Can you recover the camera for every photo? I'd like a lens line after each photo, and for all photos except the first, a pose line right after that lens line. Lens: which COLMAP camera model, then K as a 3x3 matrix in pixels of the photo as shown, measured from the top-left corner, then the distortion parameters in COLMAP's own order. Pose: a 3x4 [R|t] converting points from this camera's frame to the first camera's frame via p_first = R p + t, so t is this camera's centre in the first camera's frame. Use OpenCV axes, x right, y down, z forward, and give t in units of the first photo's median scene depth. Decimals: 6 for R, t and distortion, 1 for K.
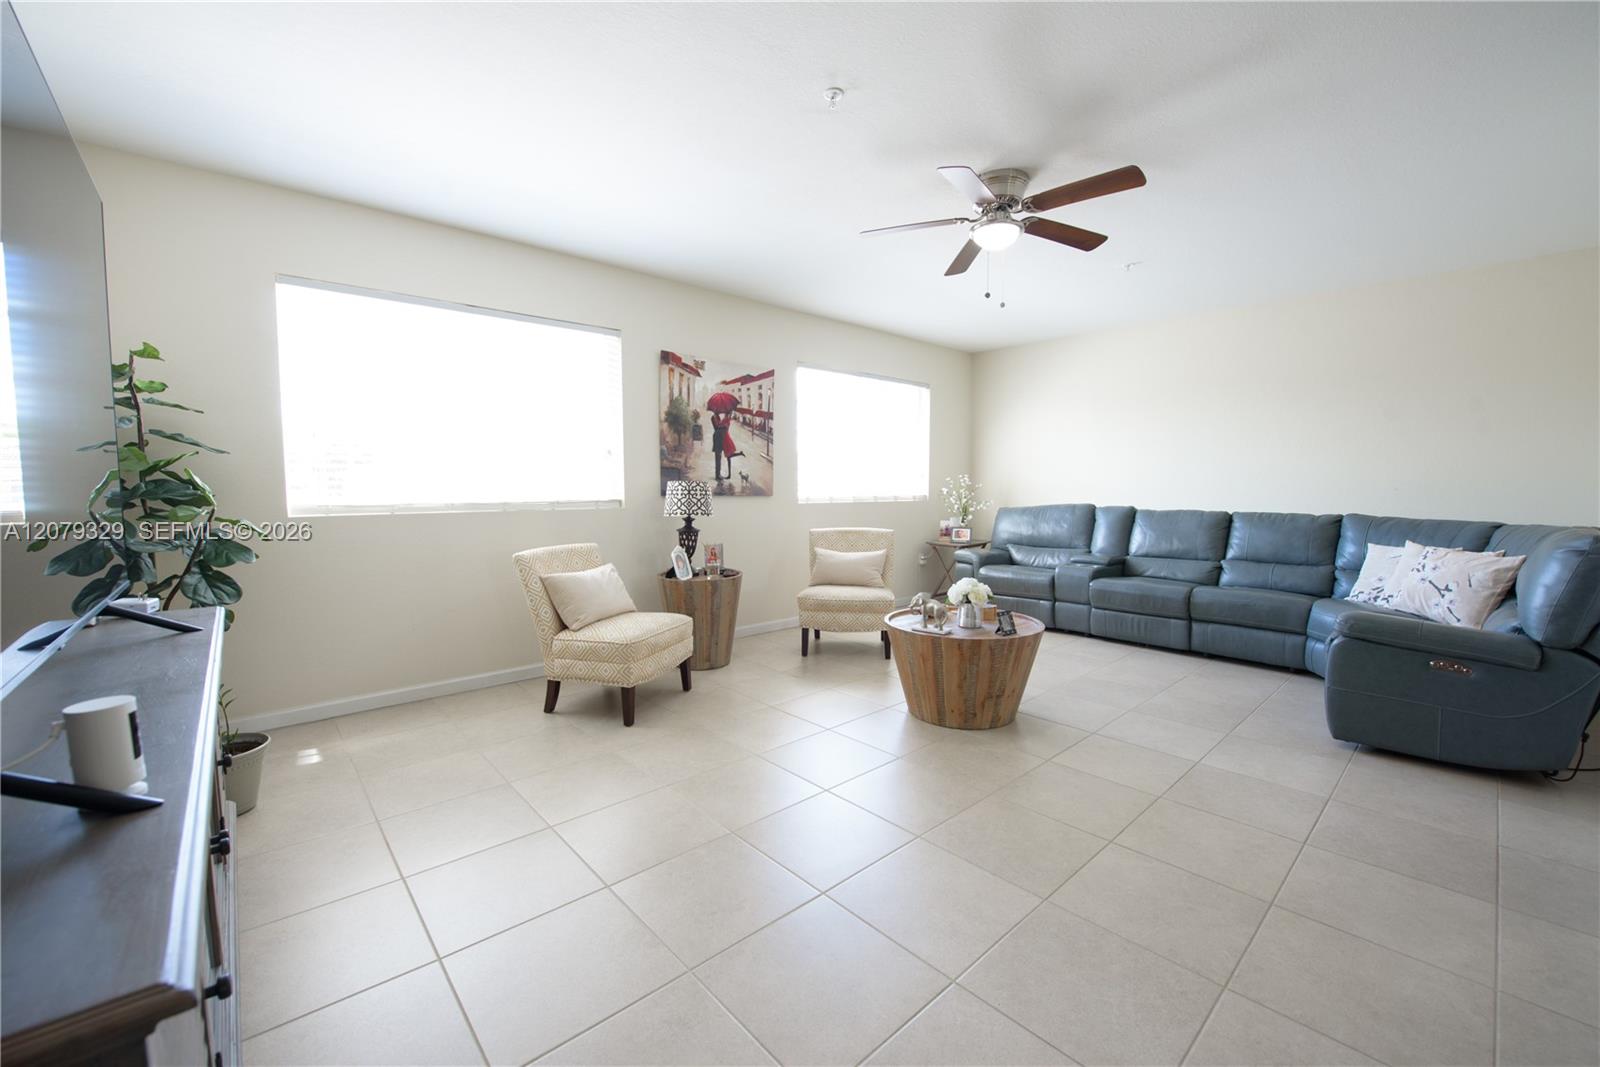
lens RADIAL K [[630.4, 0, 805.2], [0, 630.4, 535.5], [0, 0, 1]] dist [-0.021083, -0.000392]
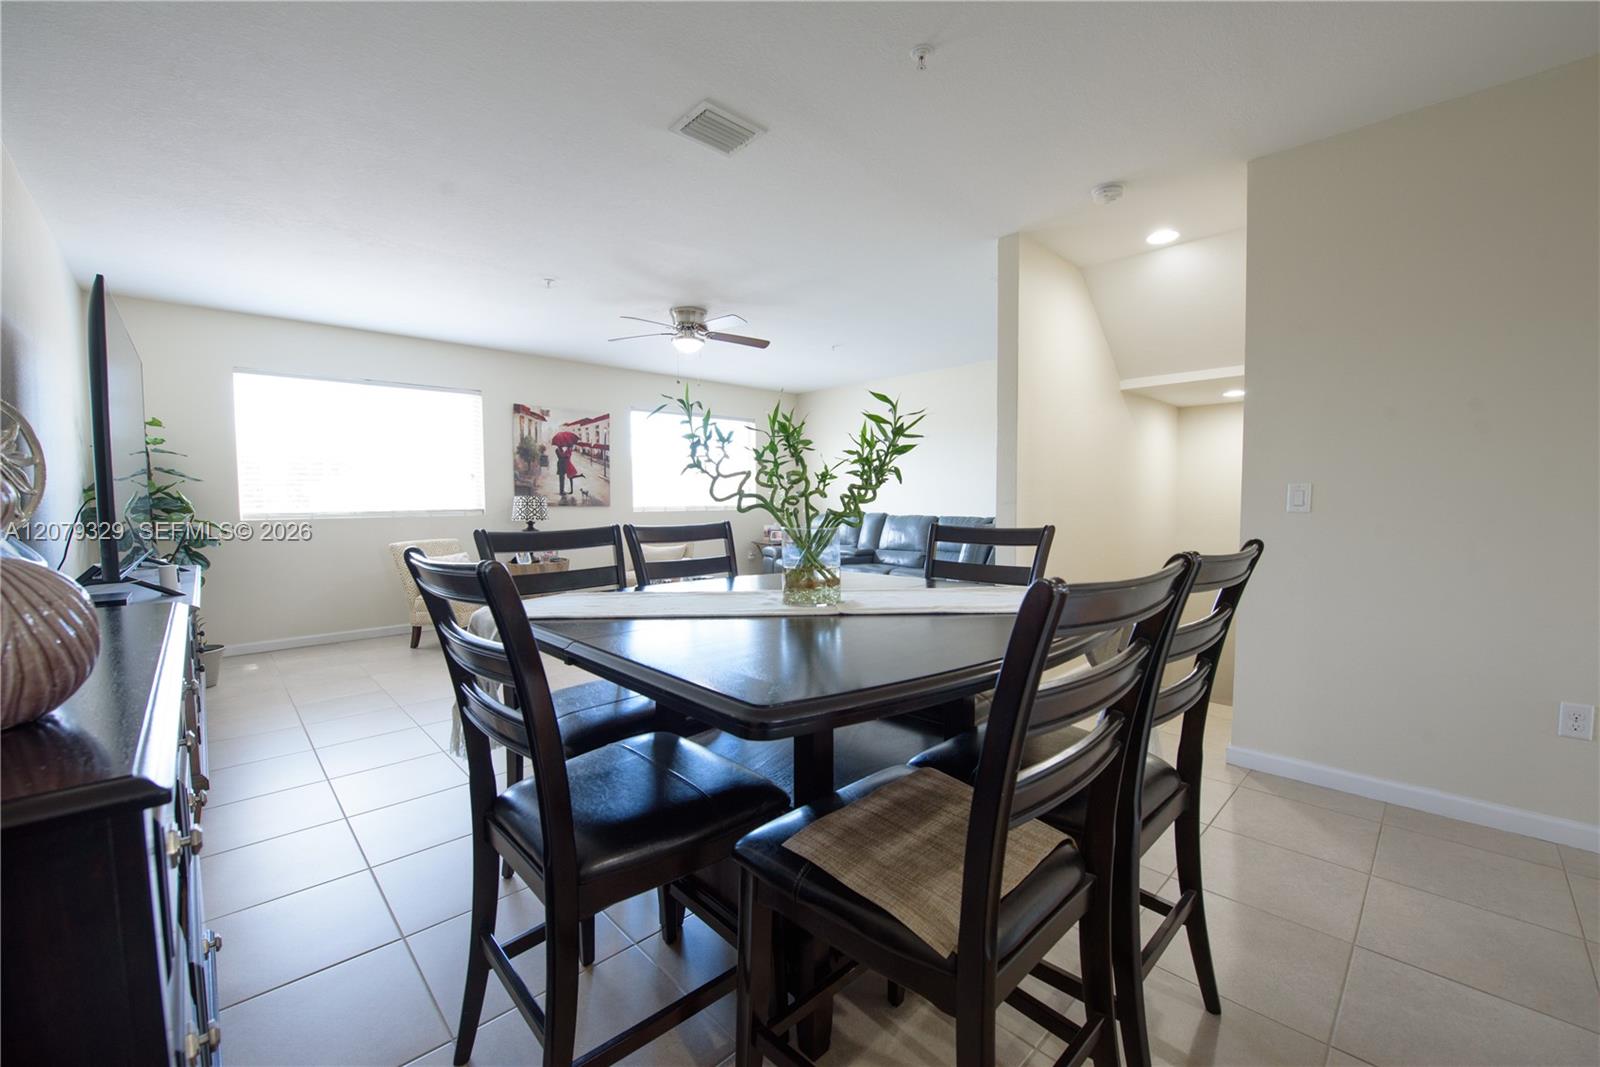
lens RADIAL K [[624.5, 0, 809.8], [0, 624.5, 535.3], [0, 0, 1]] dist [-0.026662, -0.000295]
pose [[0.998993, -0.005092, 0.044586, 0.359712], [0.005857, 0.999837, -0.017049, 0.028586], [-0.044492, 0.017293, 0.998860, -0.403654]]
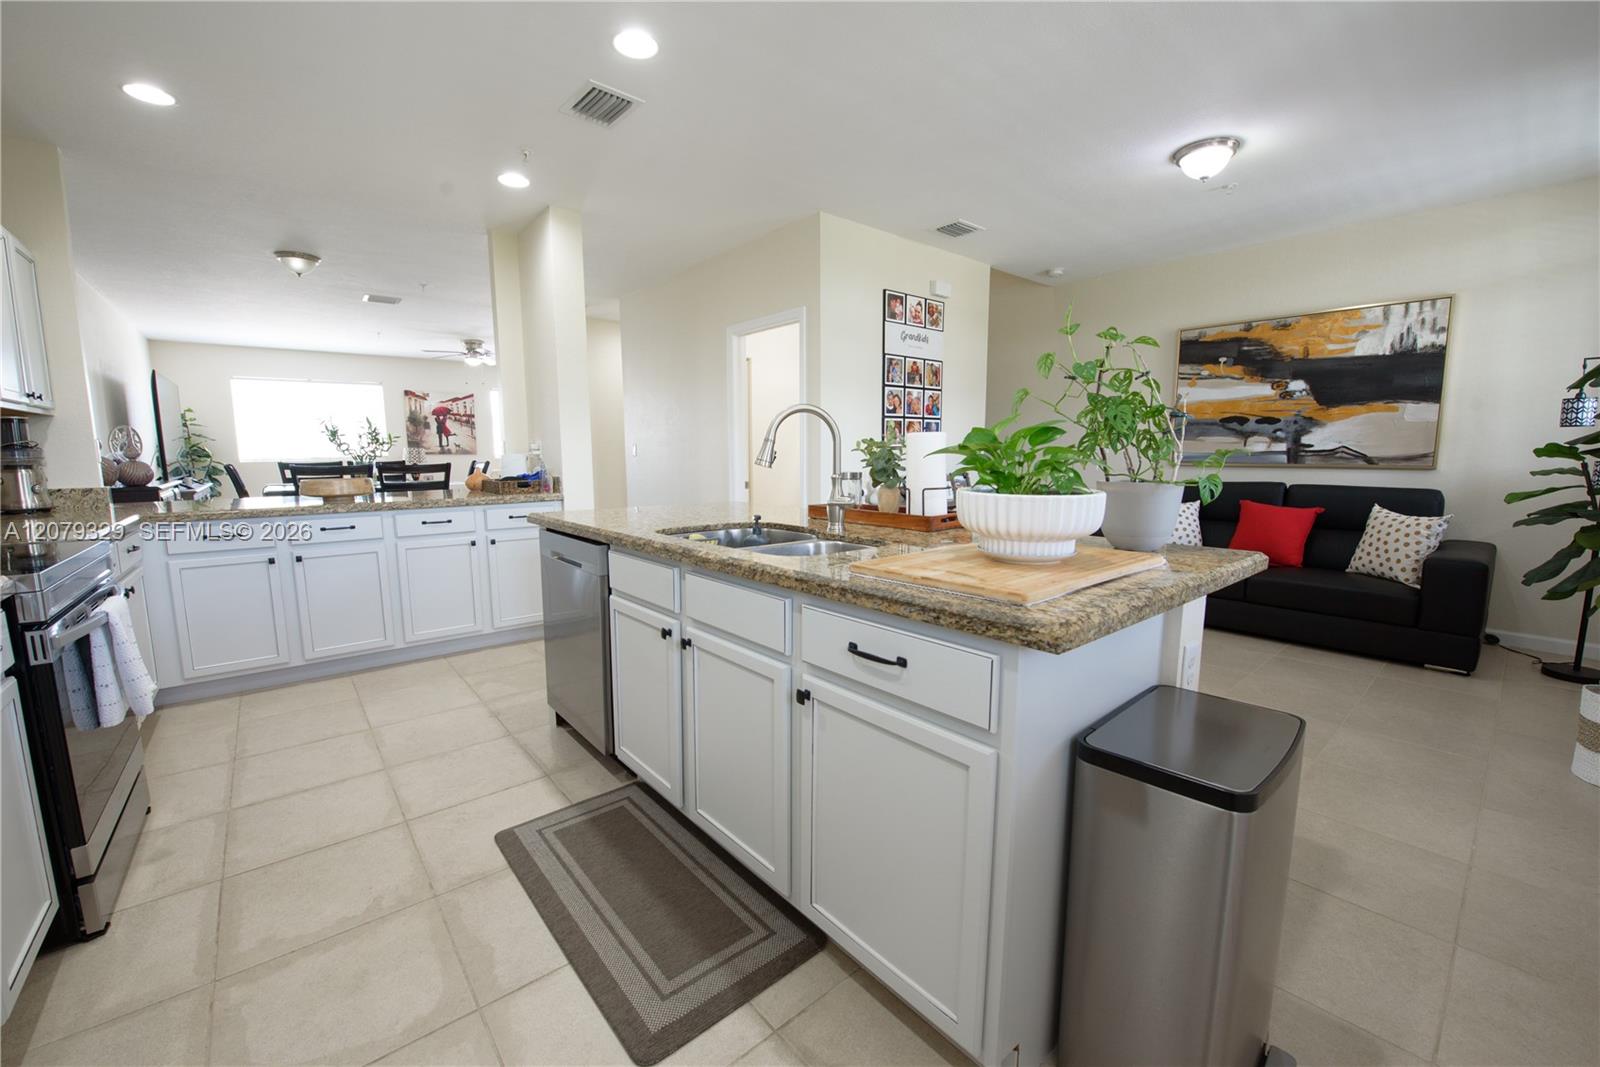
lens RADIAL K [[630.4, 0, 805.2], [0, 630.4, 535.5], [0, 0, 1]] dist [-0.021083, -0.000392]
pose [[0.999928, 0.006226, -0.010243, 1.200357], [-0.005529, 0.997757, 0.066710, 0.069262], [0.010635, -0.066649, 0.997720, -1.221774]]
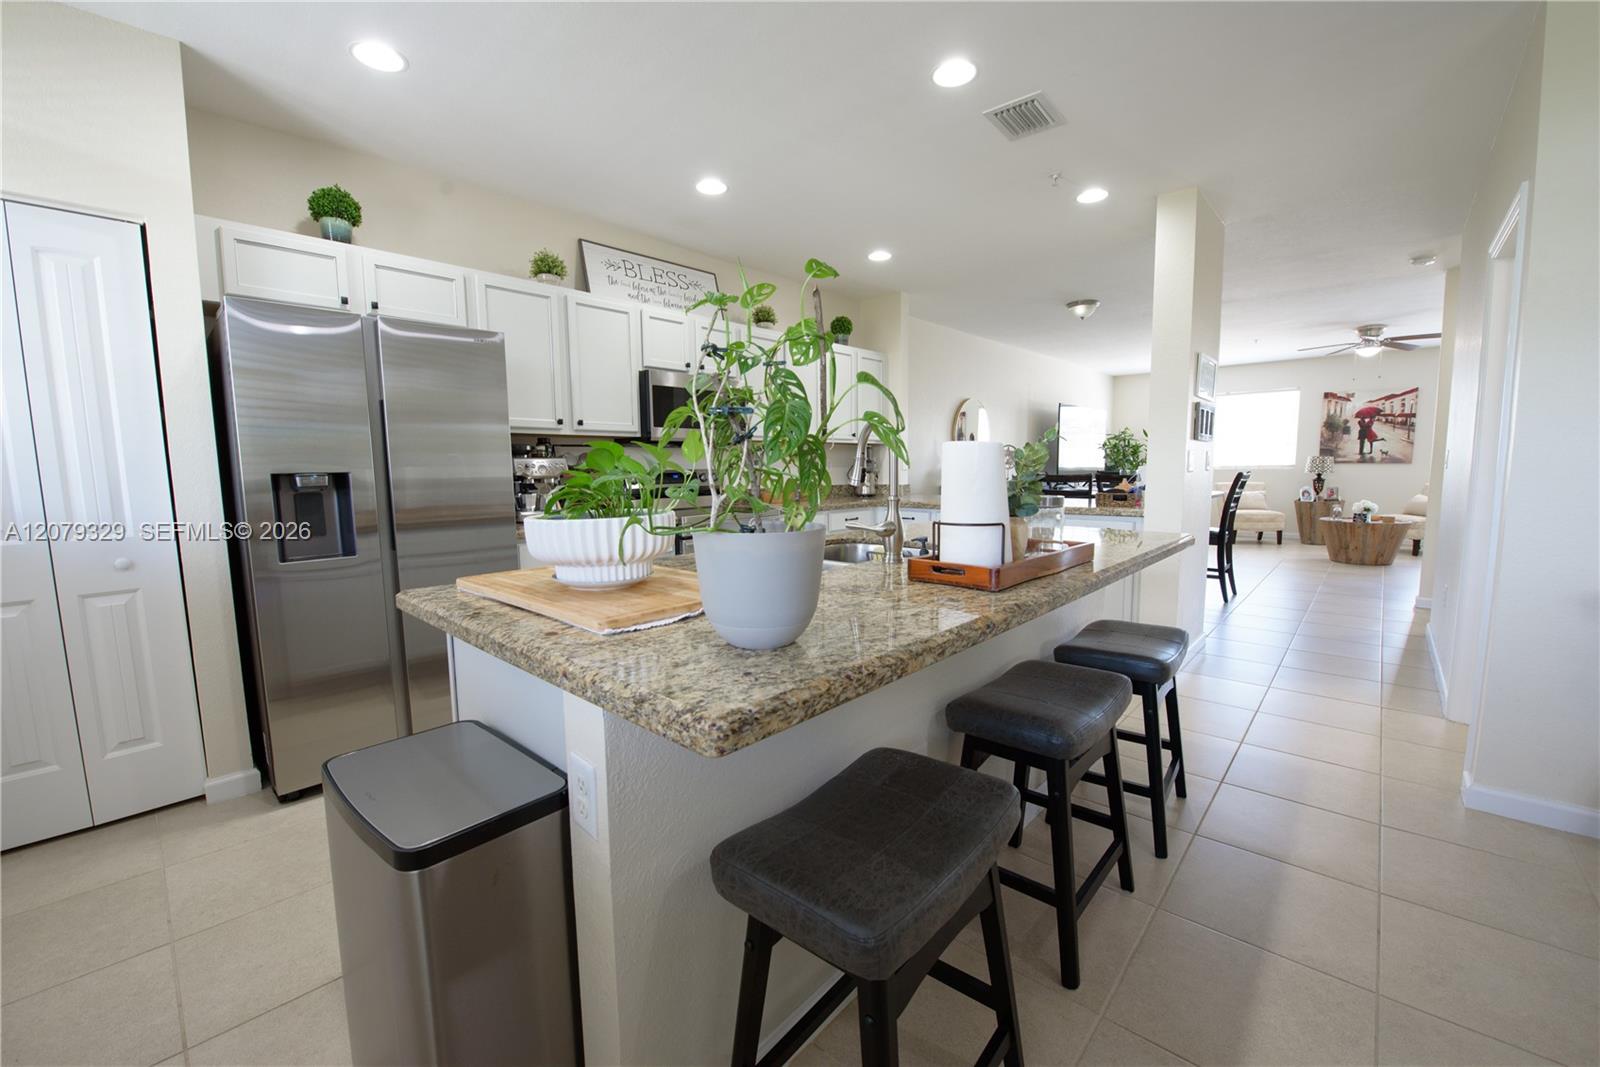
lens RADIAL K [[630.4, 0, 805.2], [0, 630.4, 535.5], [0, 0, 1]] dist [-0.021083, -0.000392]
pose [[0.112820, 0.115047, -0.986933, 1.583740], [-0.055343, 0.992460, 0.109365, 0.041946], [0.992073, 0.042281, 0.118336, -0.878274]]
